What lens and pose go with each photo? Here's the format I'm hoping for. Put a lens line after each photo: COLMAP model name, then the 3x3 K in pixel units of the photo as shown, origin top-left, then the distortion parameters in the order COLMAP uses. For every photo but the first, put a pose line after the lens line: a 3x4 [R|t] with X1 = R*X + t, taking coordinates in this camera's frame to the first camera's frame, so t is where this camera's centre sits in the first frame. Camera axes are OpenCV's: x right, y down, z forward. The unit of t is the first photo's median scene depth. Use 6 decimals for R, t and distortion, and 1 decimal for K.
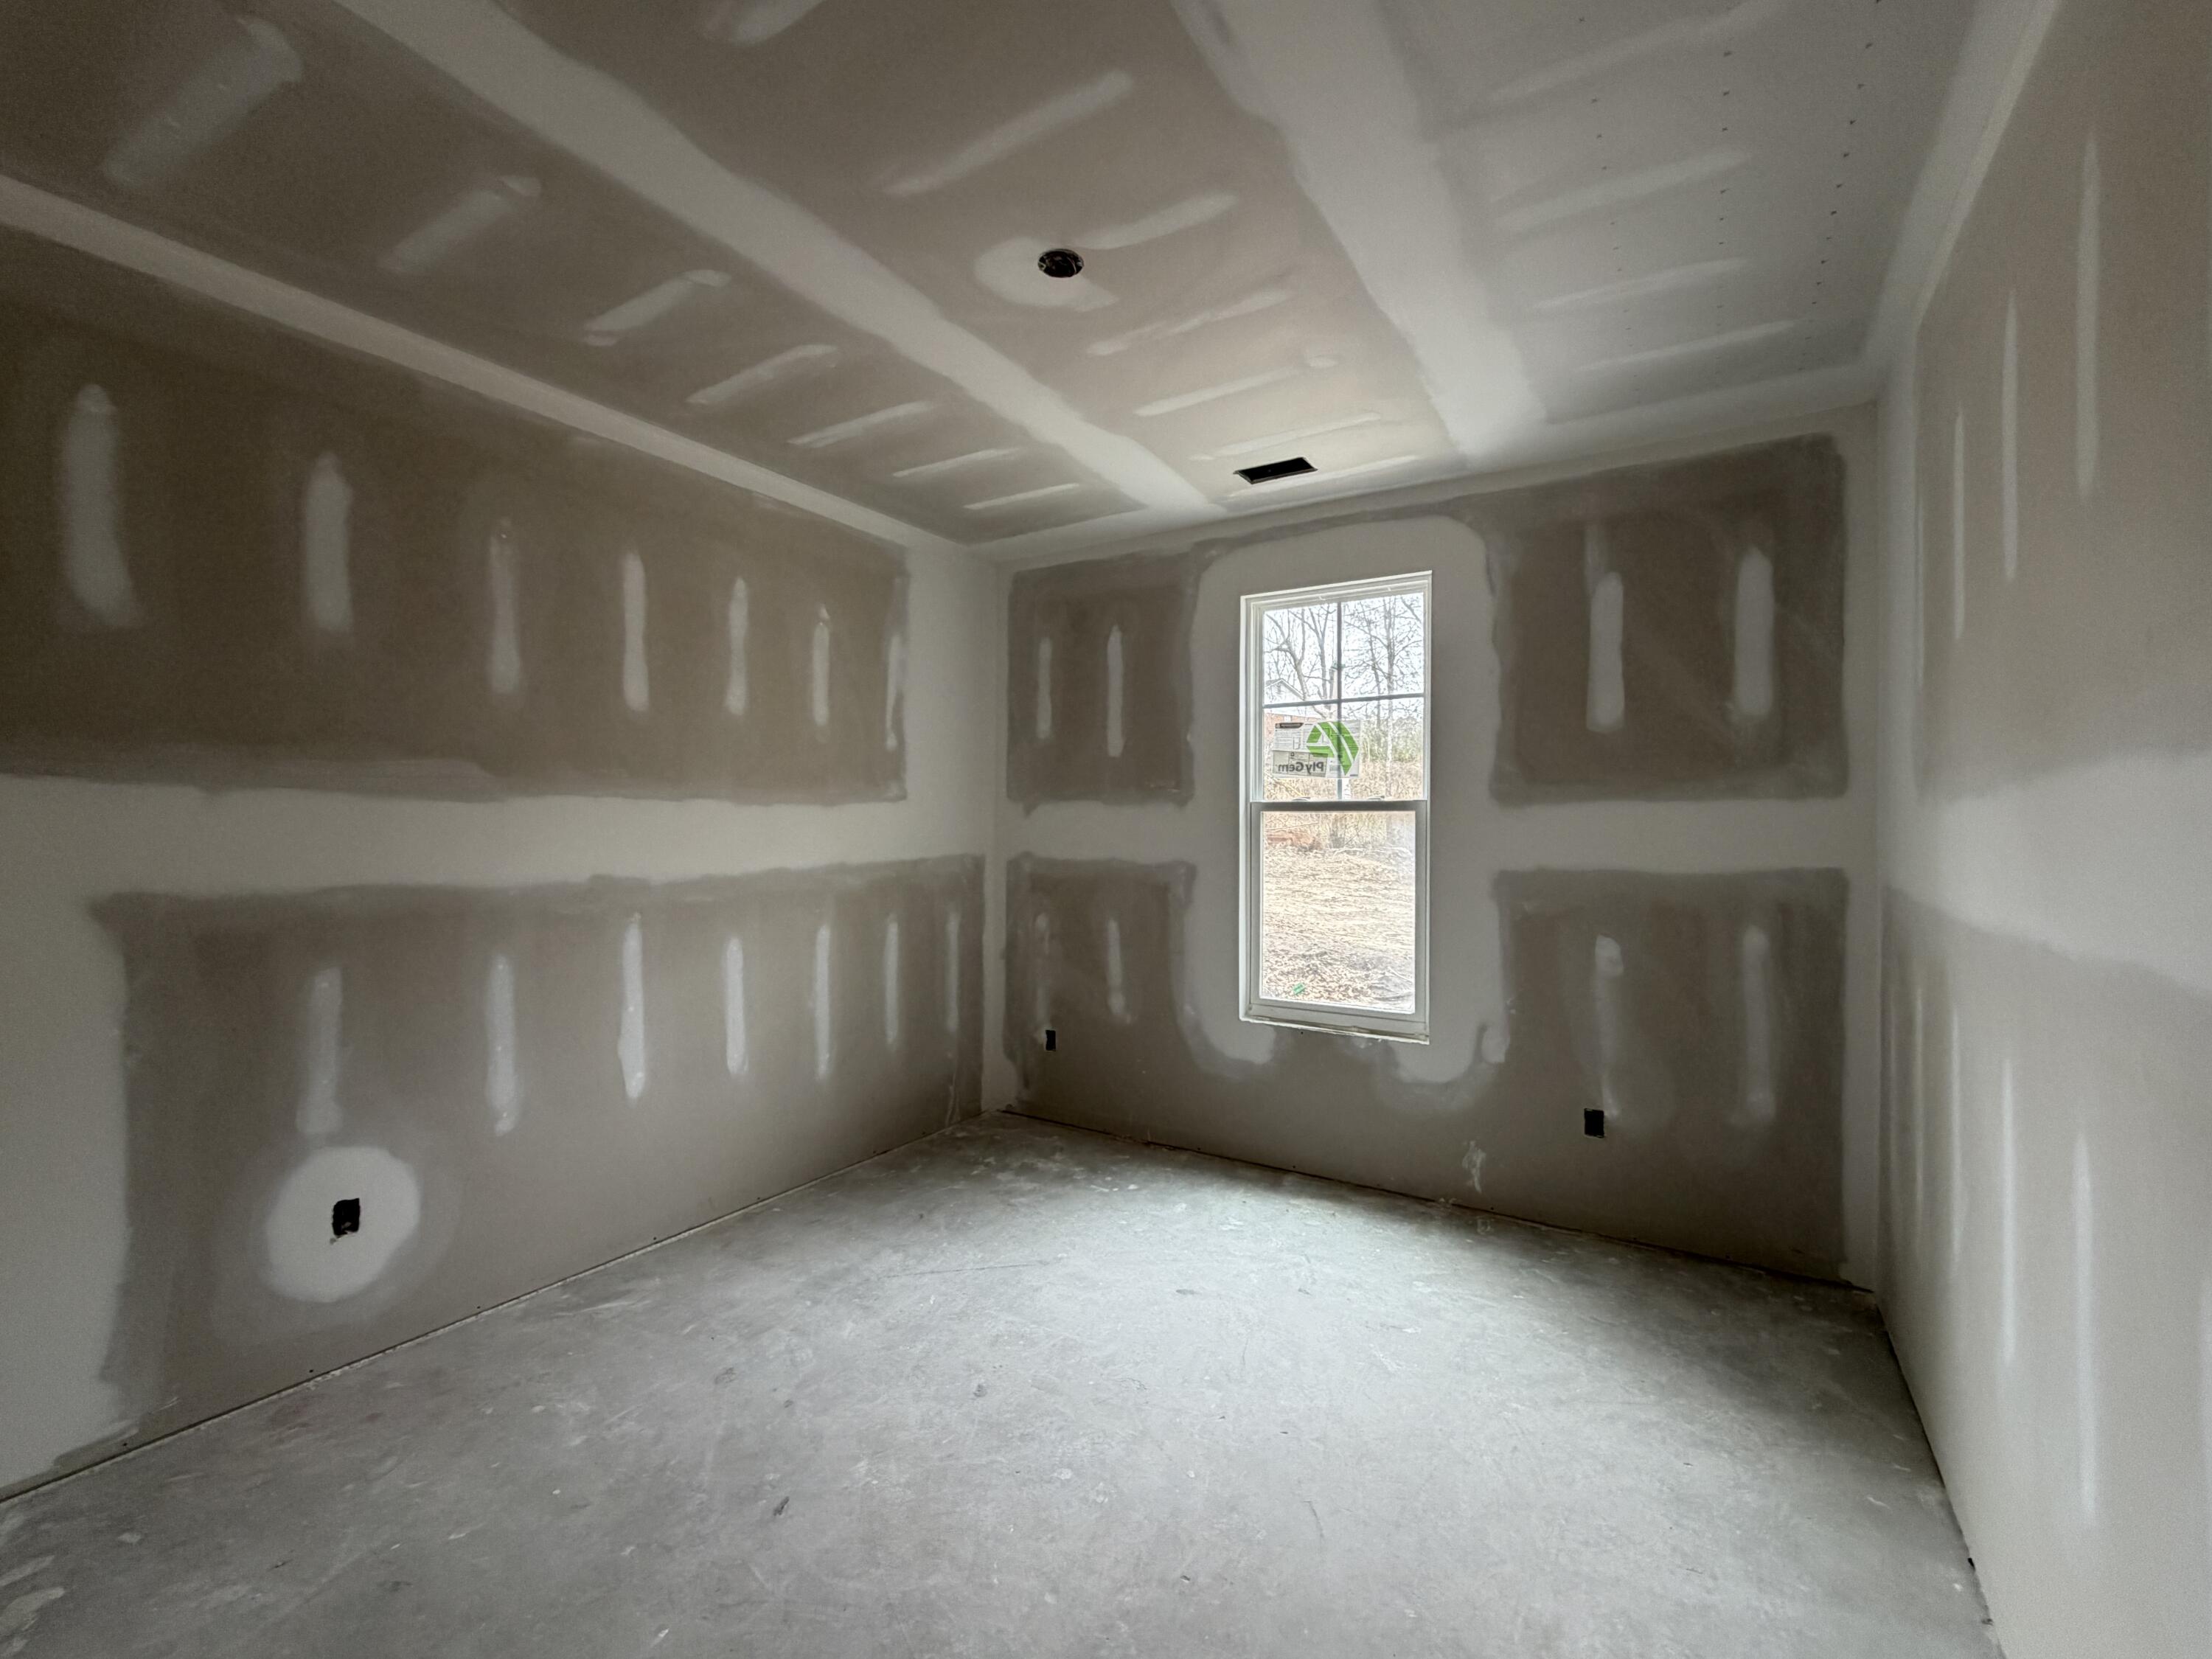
lens RADIAL K [[954.3, 0, 1102.5], [0, 954.3, 830.8], [0, 0, 1]] dist [-0.001463, -0.000325]
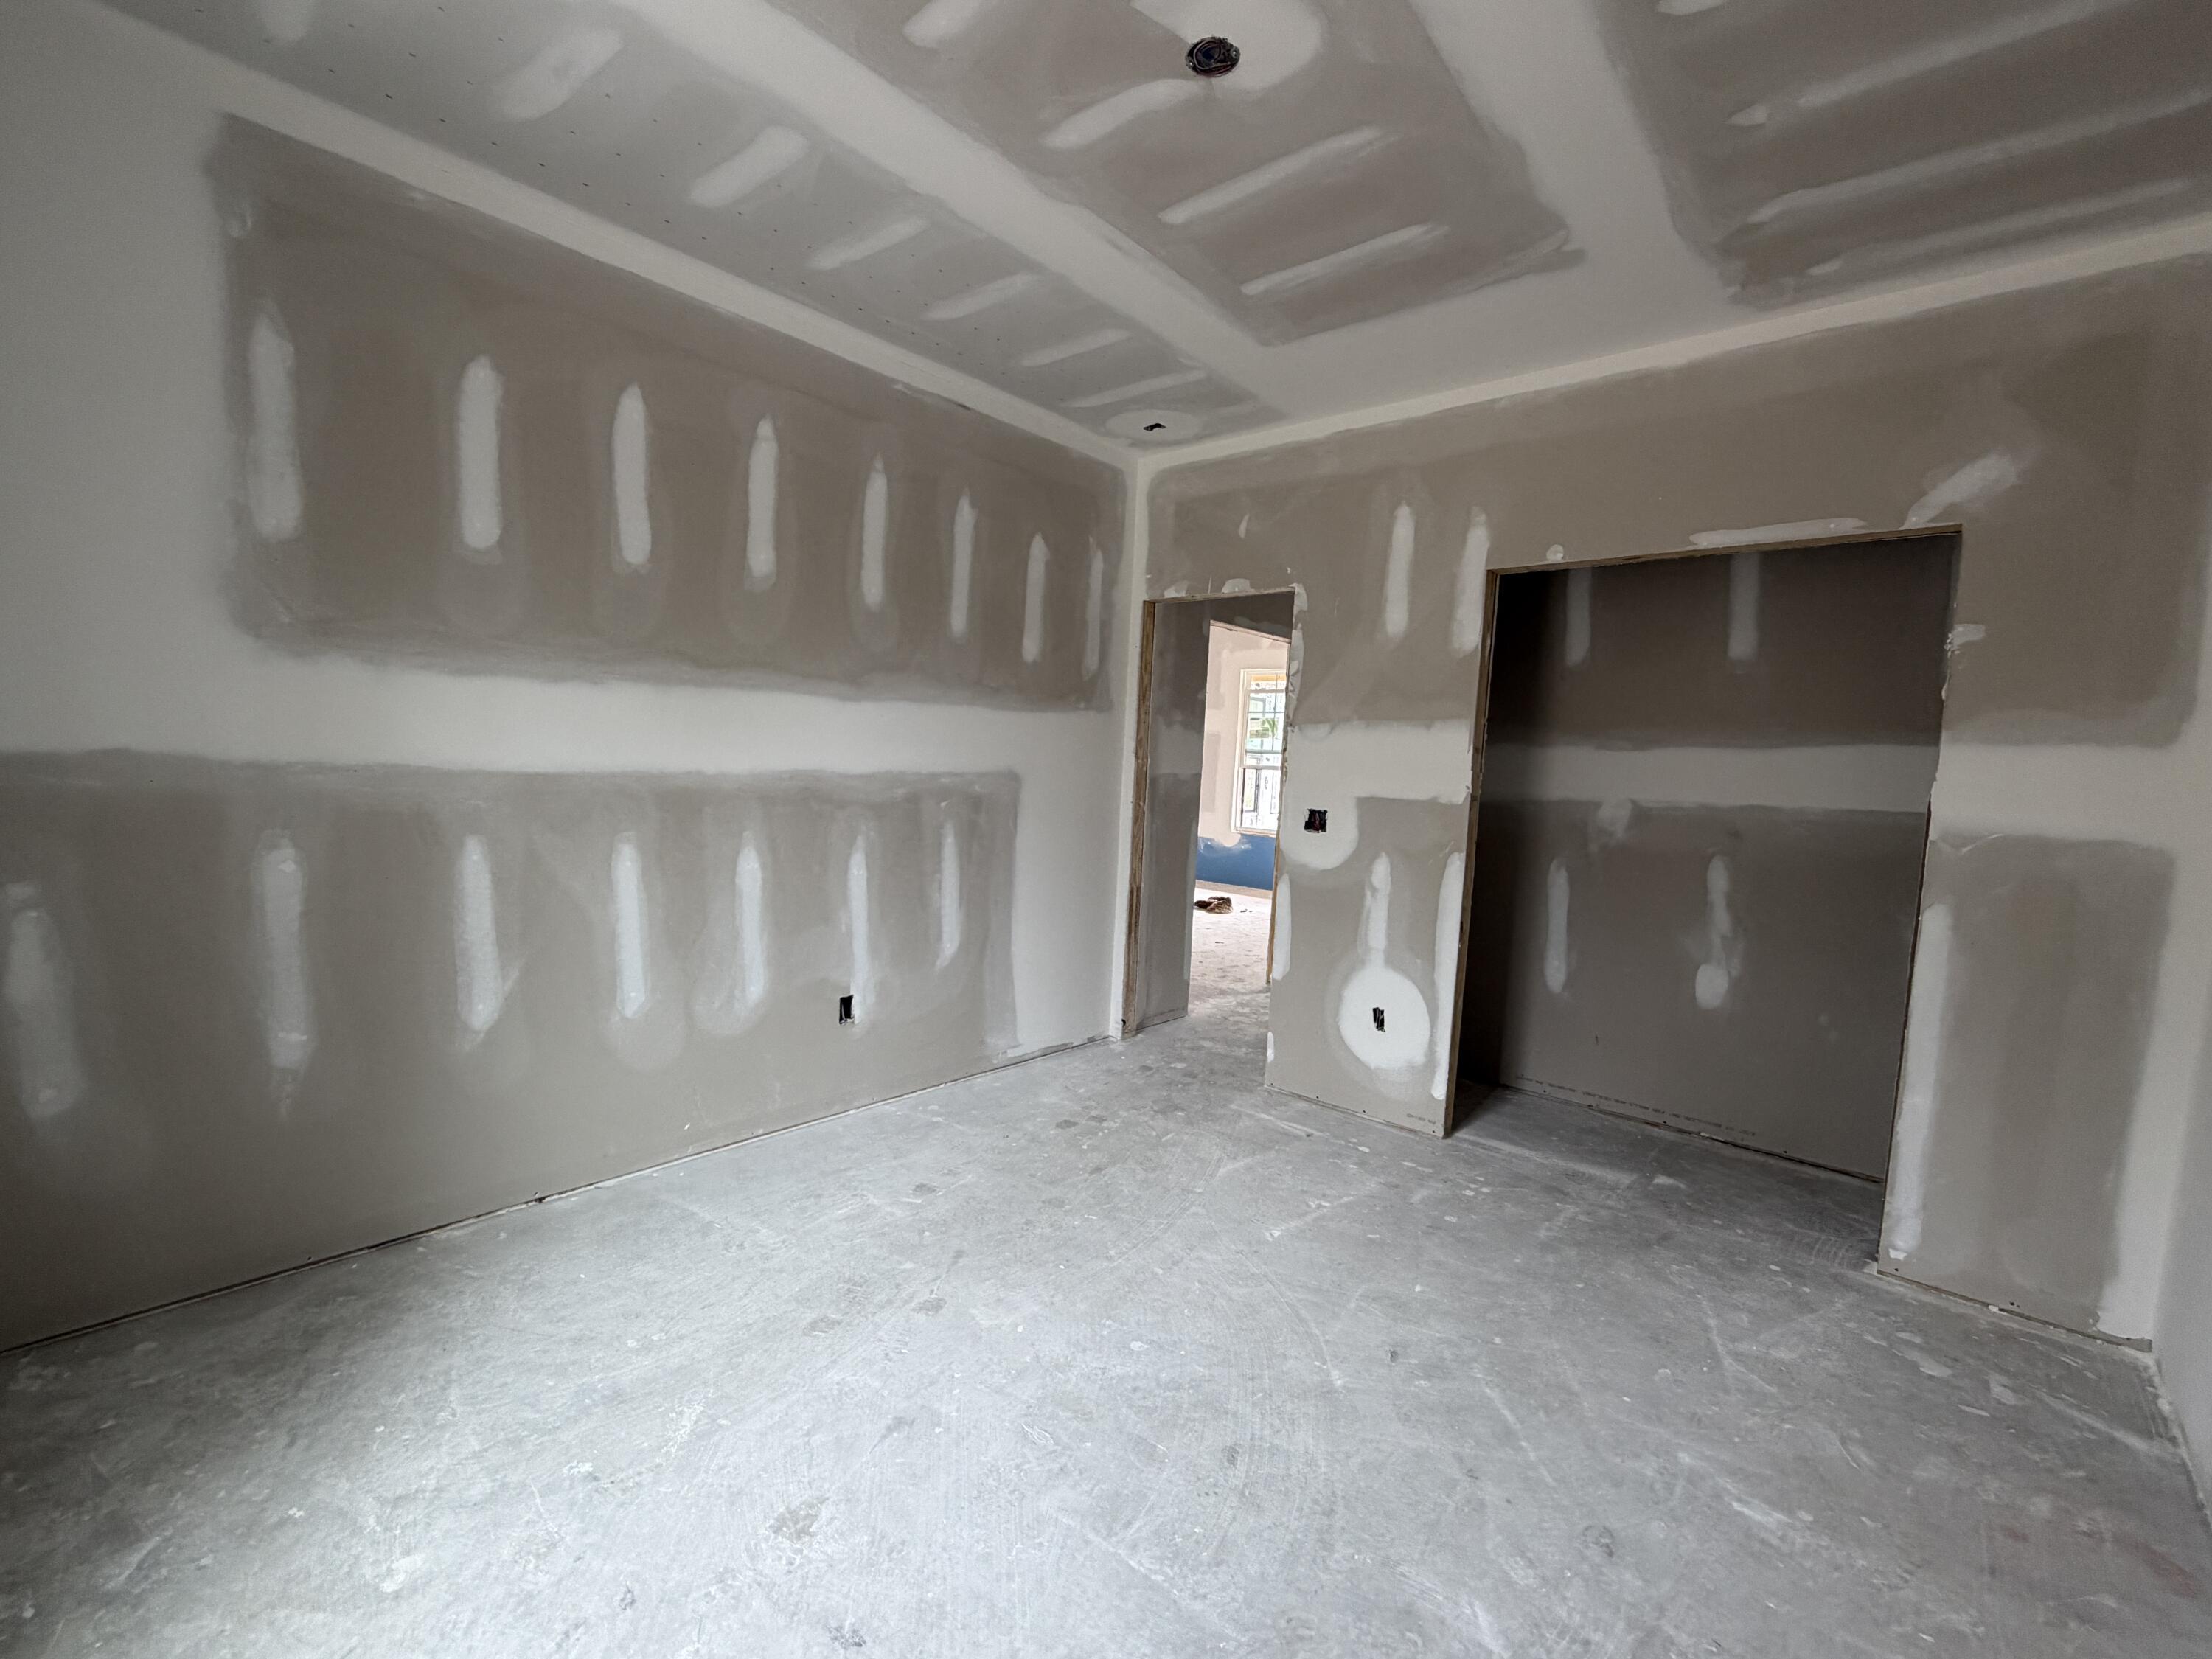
lens RADIAL K [[954.3, 0, 1102.5], [0, 954.3, 830.8], [0, 0, 1]] dist [-0.001463, -0.000325]
pose [[-0.985160, -0.063968, 0.159270, -0.119706], [-0.051328, 0.995289, 0.082254, 0.021047], [-0.163781, 0.072859, -0.983802, 1.800864]]
